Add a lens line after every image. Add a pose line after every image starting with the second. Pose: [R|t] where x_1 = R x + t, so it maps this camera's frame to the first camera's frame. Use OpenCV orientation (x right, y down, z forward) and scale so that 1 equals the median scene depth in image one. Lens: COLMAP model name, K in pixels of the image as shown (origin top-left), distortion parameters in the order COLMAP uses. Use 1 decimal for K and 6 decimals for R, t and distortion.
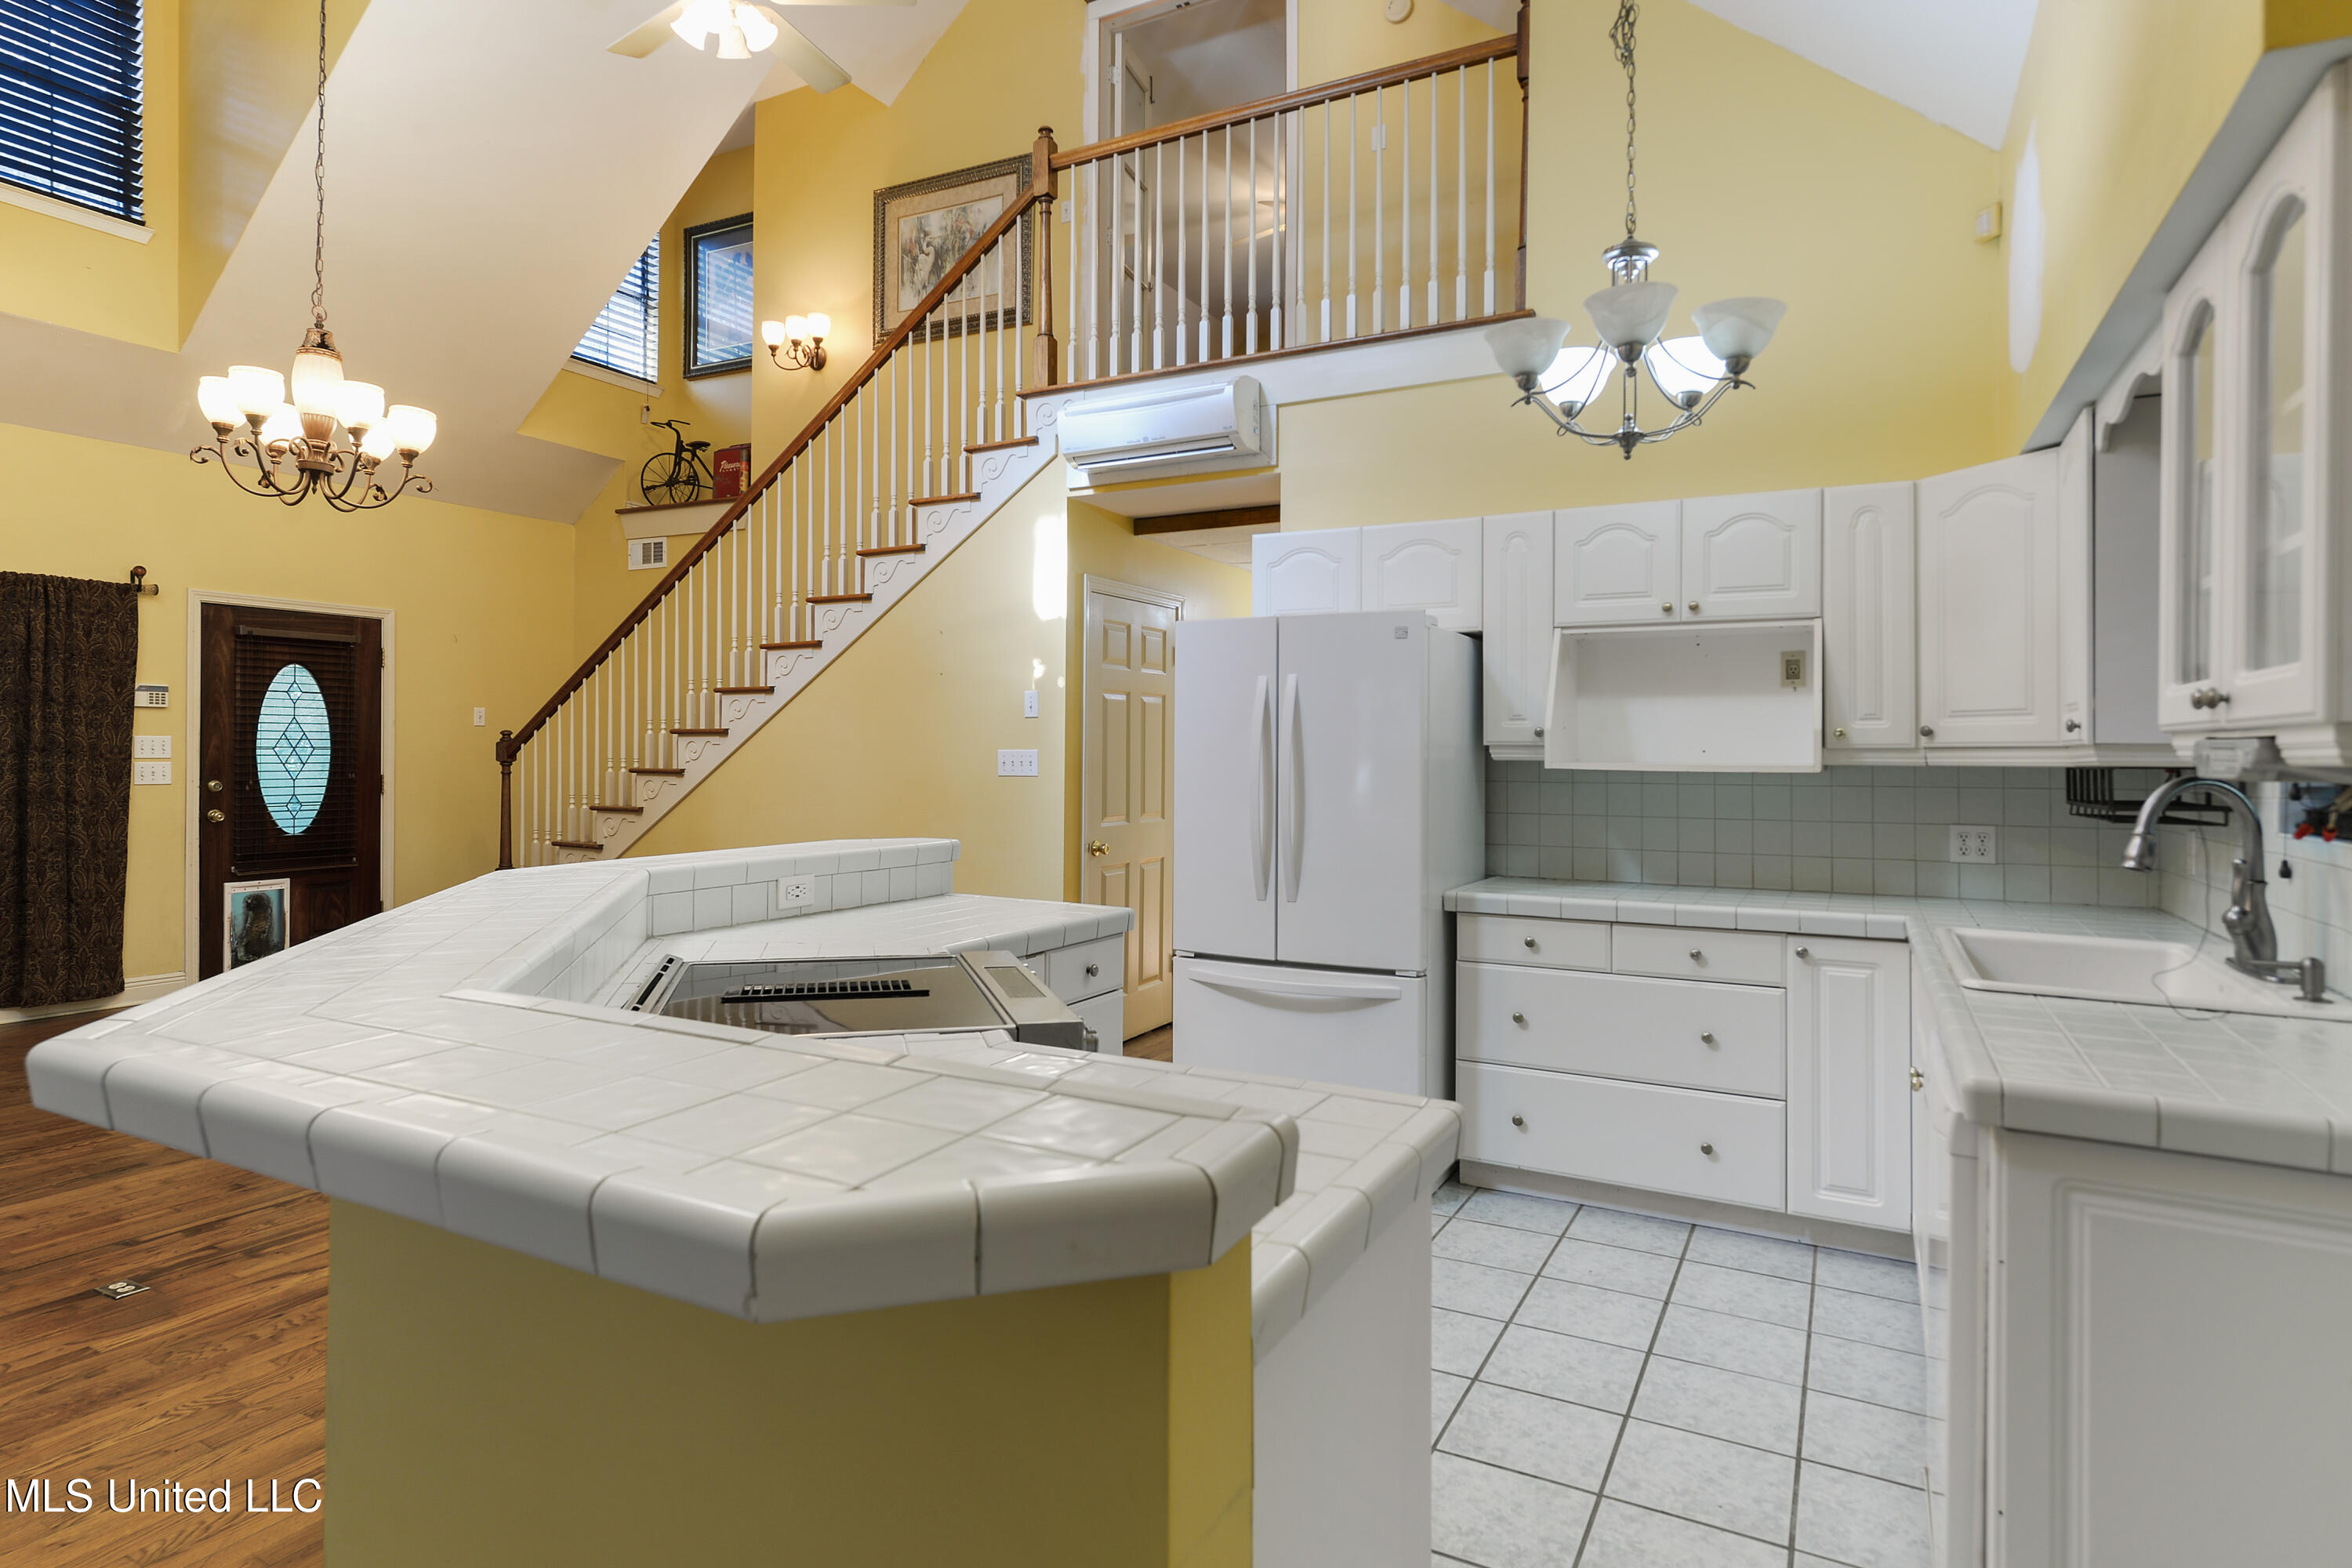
lens RADIAL K [[1278.3, 0, 1174.8], [0, 1278.3, 740.3], [0, 0, 1]] dist [0.004183, 0.000869]
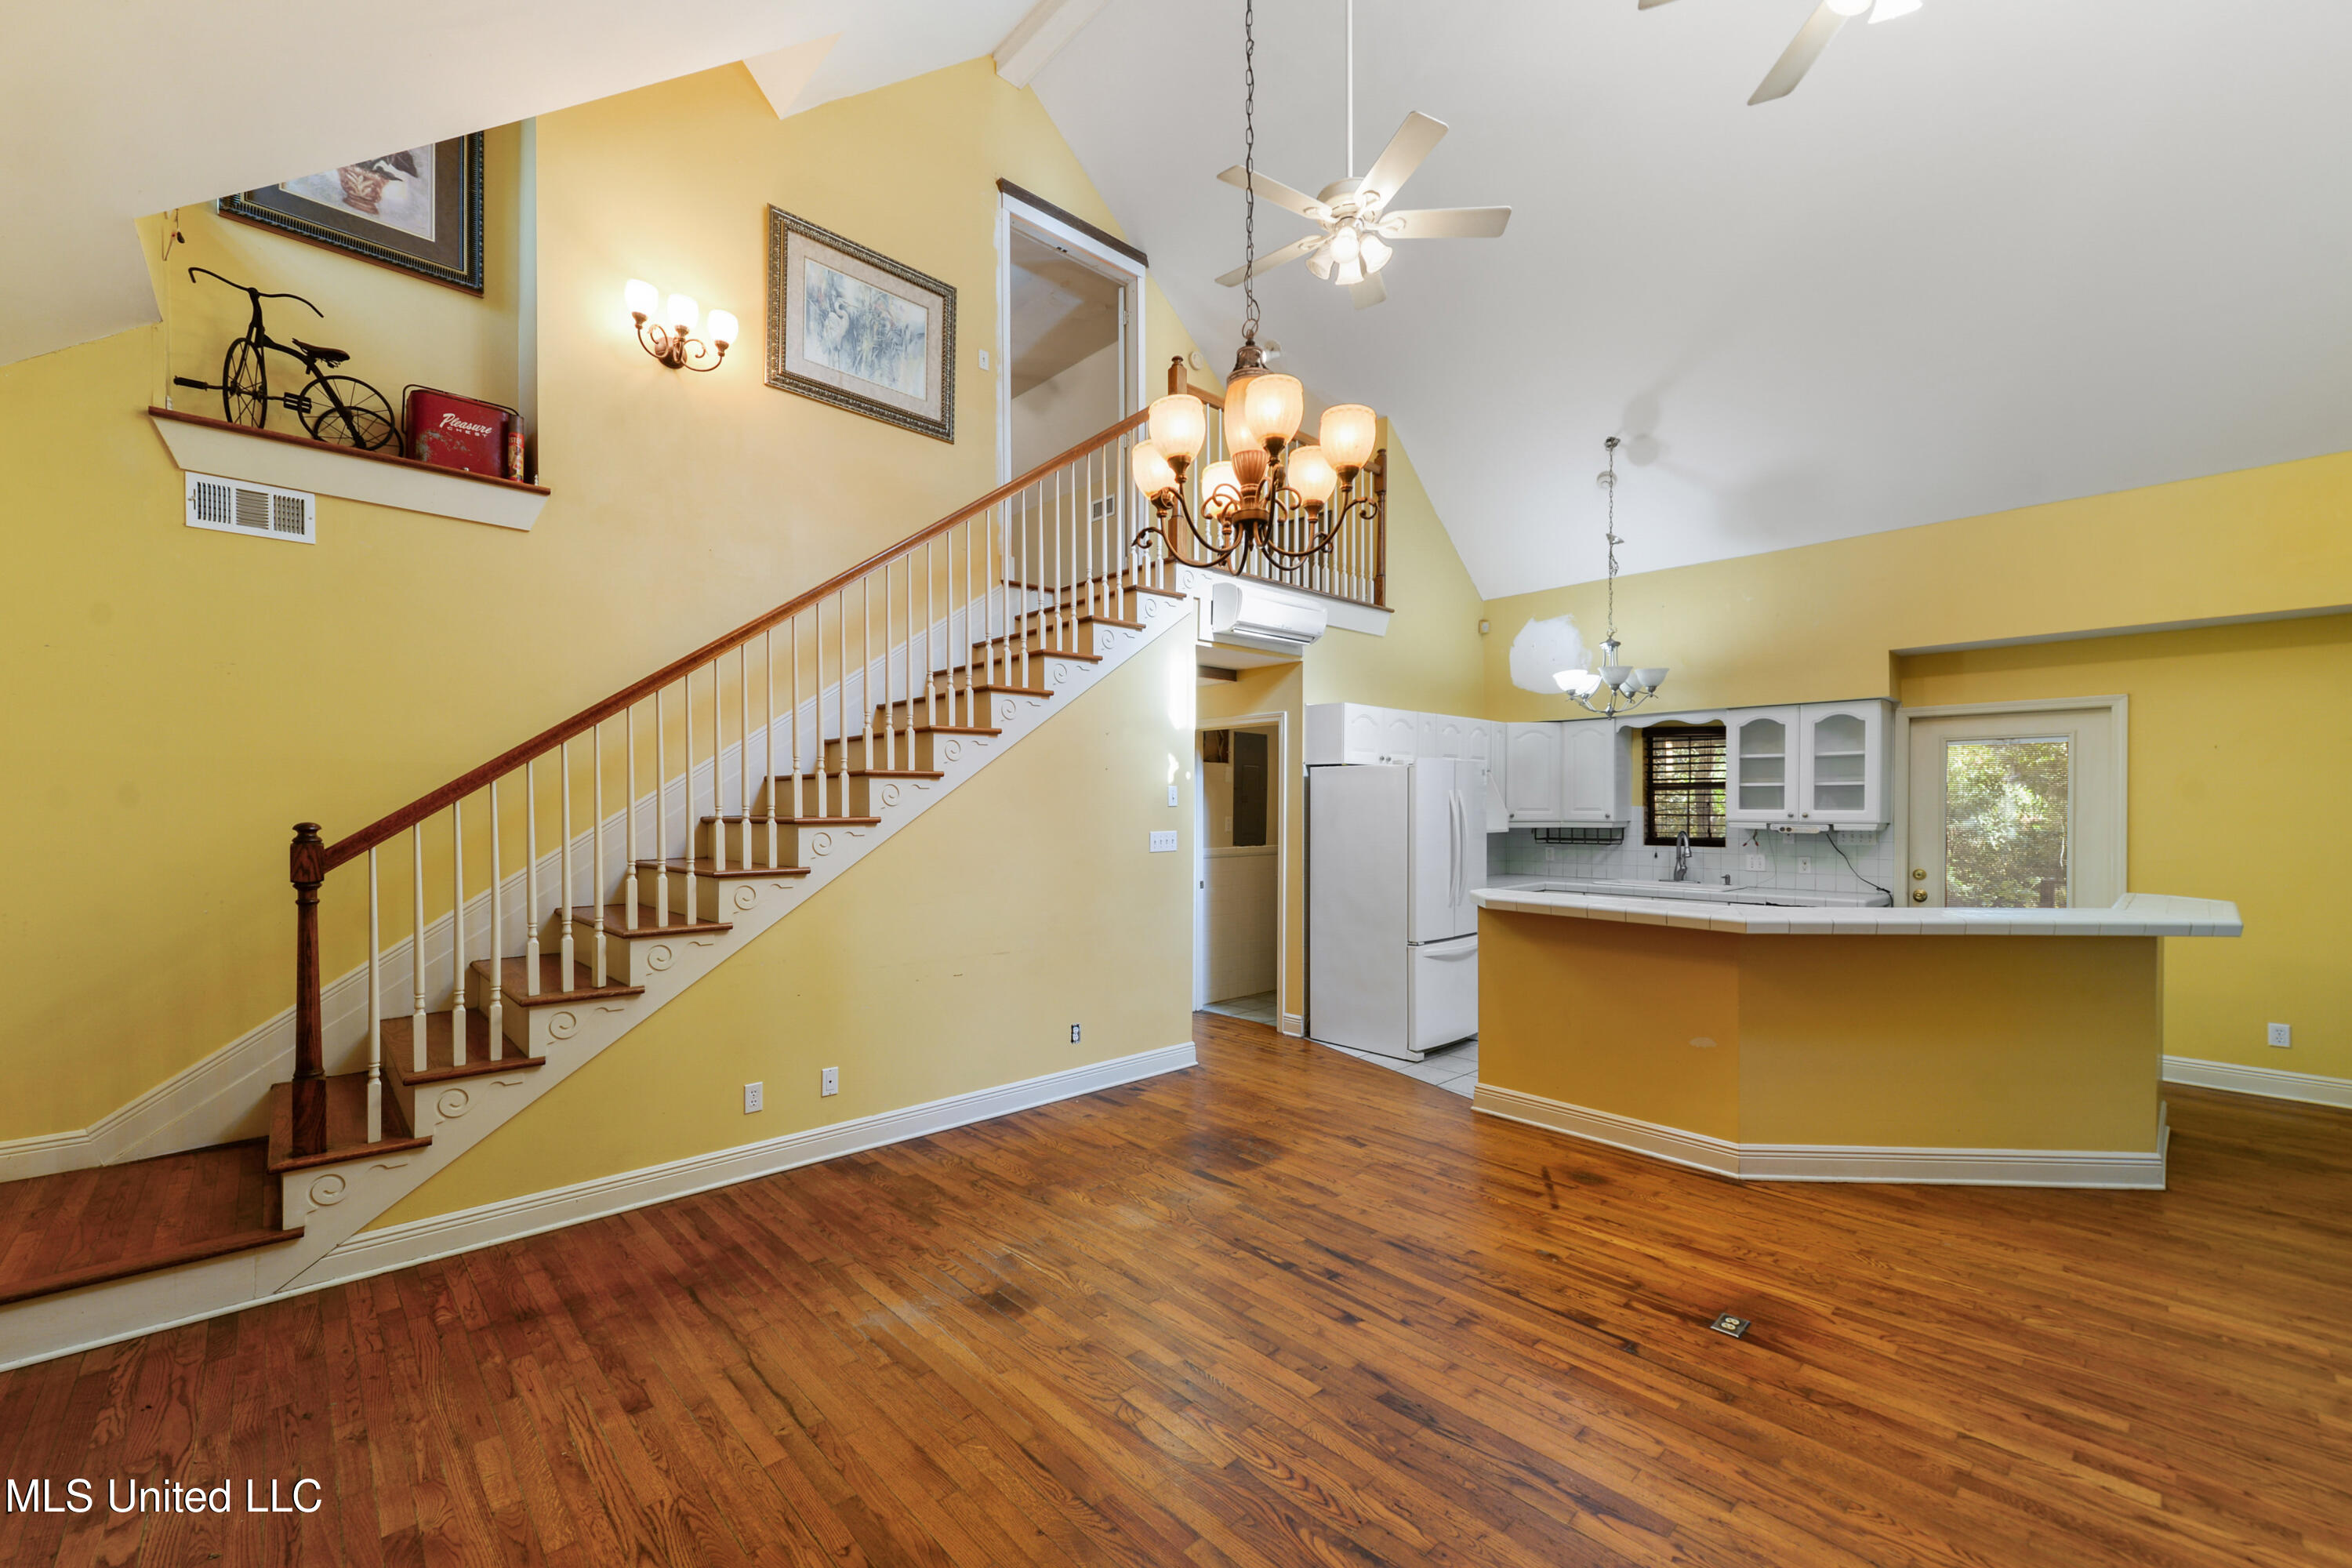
lens RADIAL K [[935.7, 0, 1157.7], [0, 935.7, 821.3], [0, 0, 1]] dist [0.000888, -0.000089]
pose [[0.321052, -0.023173, 0.946778, -0.978618], [-0.006952, 0.999616, 0.026824, -0.027335], [-0.947036, -0.015194, 0.320768, 0.672704]]
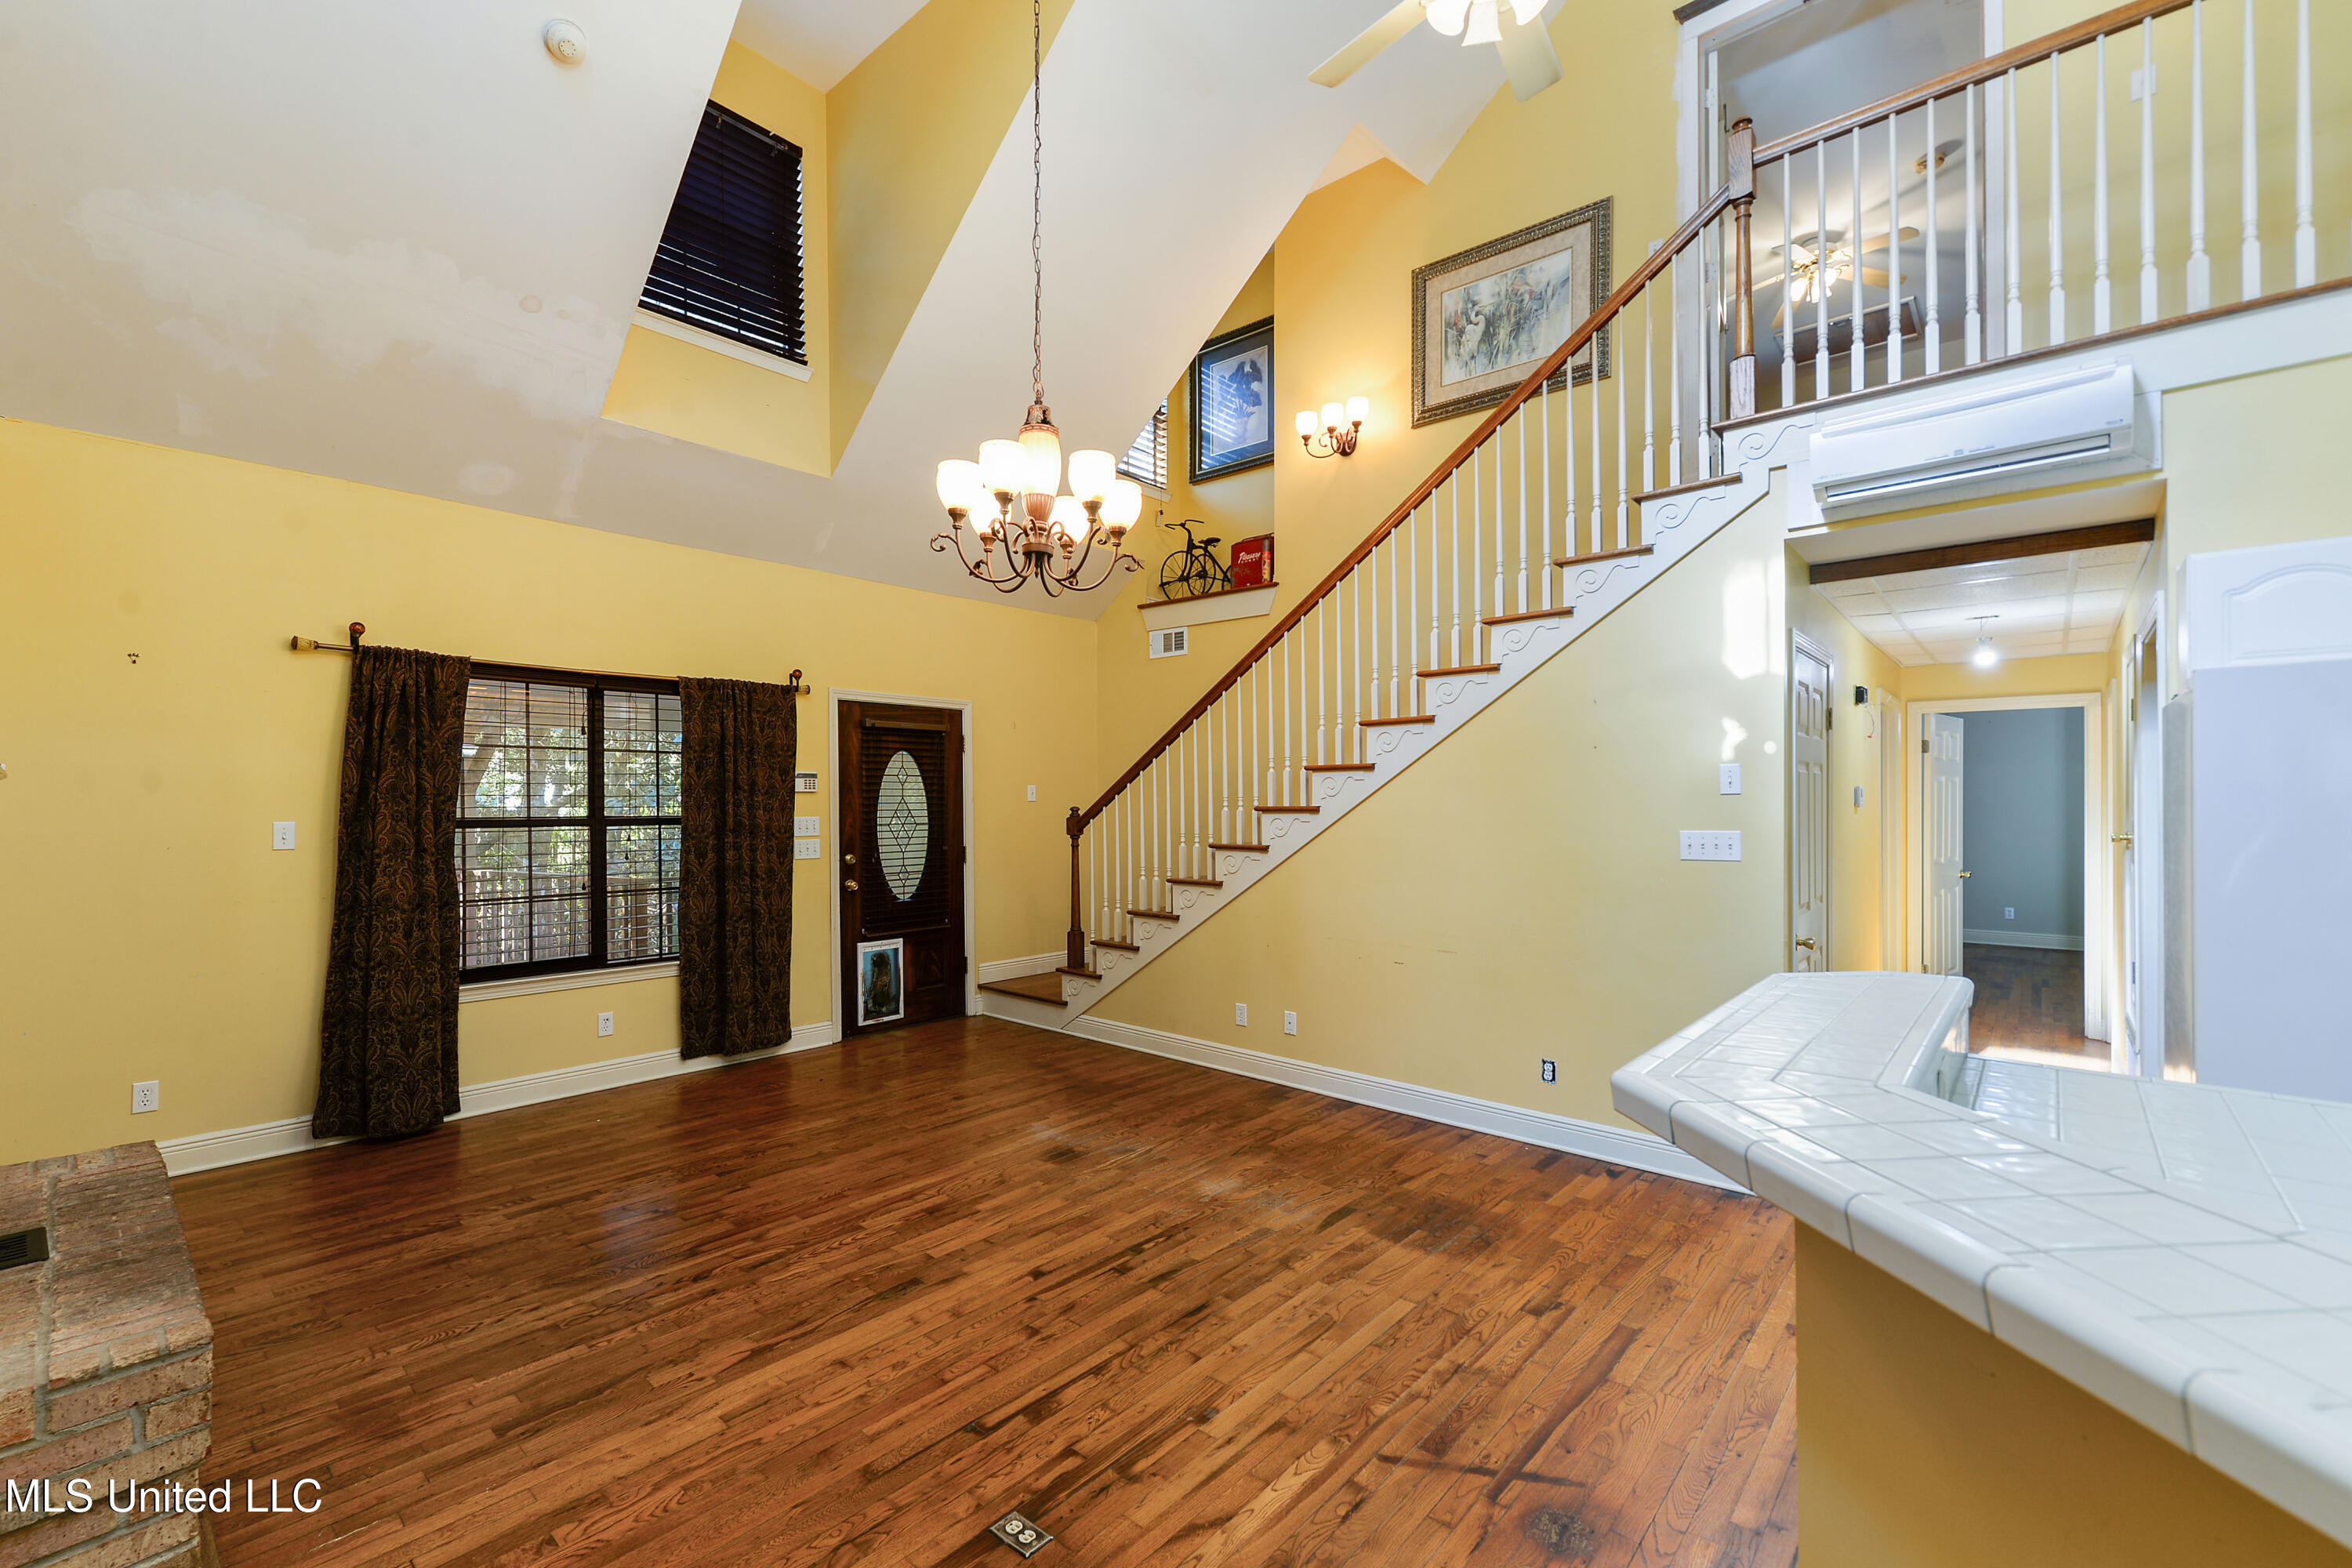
lens RADIAL K [[1005.3, 0, 1150.5], [0, 1005.3, 796.9], [0, 0, 1]] dist [0.007414, -0.002526]
pose [[0.971656, -0.012350, -0.236077, -0.320386], [0.013057, 0.999914, 0.001434, -0.020960], [0.236039, -0.004475, 0.971733, 0.220223]]
